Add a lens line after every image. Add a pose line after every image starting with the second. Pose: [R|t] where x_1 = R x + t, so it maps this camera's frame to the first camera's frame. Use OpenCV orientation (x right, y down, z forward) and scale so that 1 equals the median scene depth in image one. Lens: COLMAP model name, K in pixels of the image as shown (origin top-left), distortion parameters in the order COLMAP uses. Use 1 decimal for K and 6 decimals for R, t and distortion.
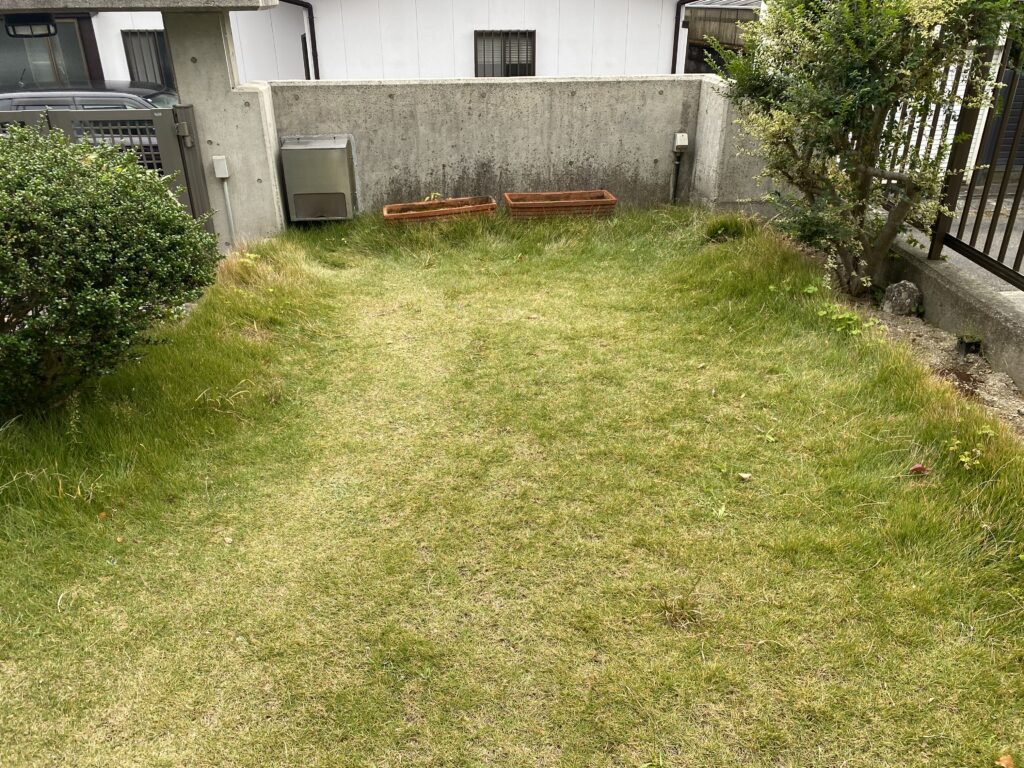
lens RADIAL K [[777.9, 0, 512.0], [0, 777.9, 384.0], [0, 0, 1]] dist [0.009894, -0.012944]
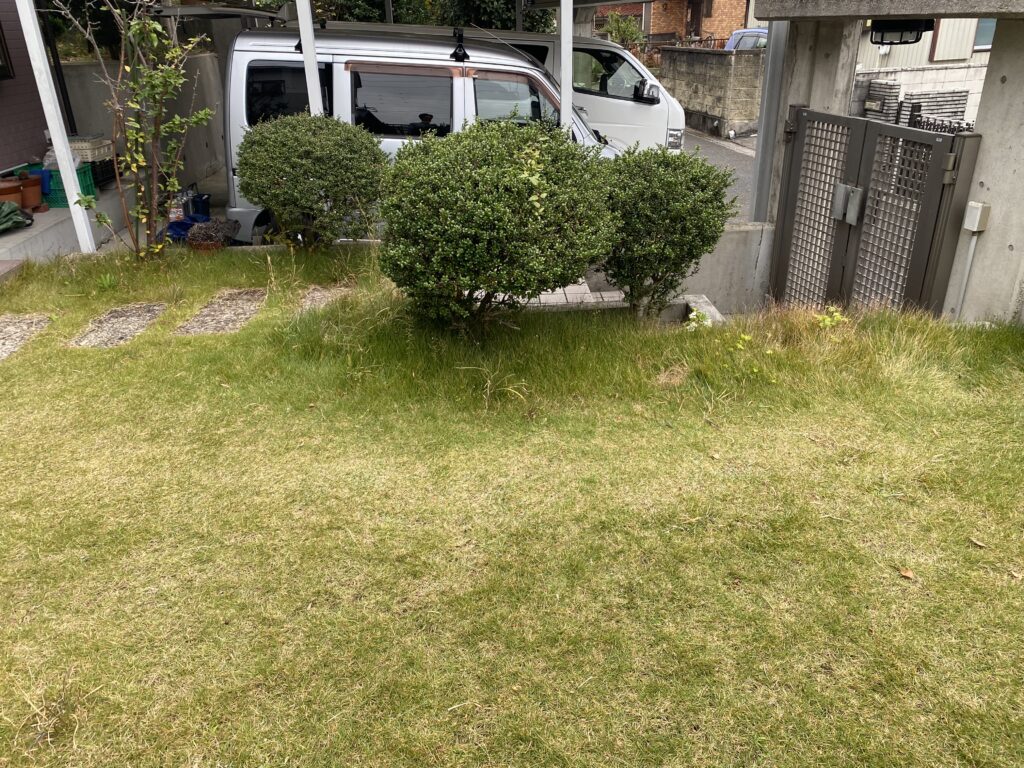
lens RADIAL K [[777.9, 0, 512.0], [0, 777.9, 384.0], [0, 0, 1]] dist [0.009894, -0.012944]
pose [[0.061104, 0.418455, -0.906180, 0.442968], [-0.408382, 0.838890, 0.359844, -0.276310], [0.910763, 0.348080, 0.222149, 0.561010]]
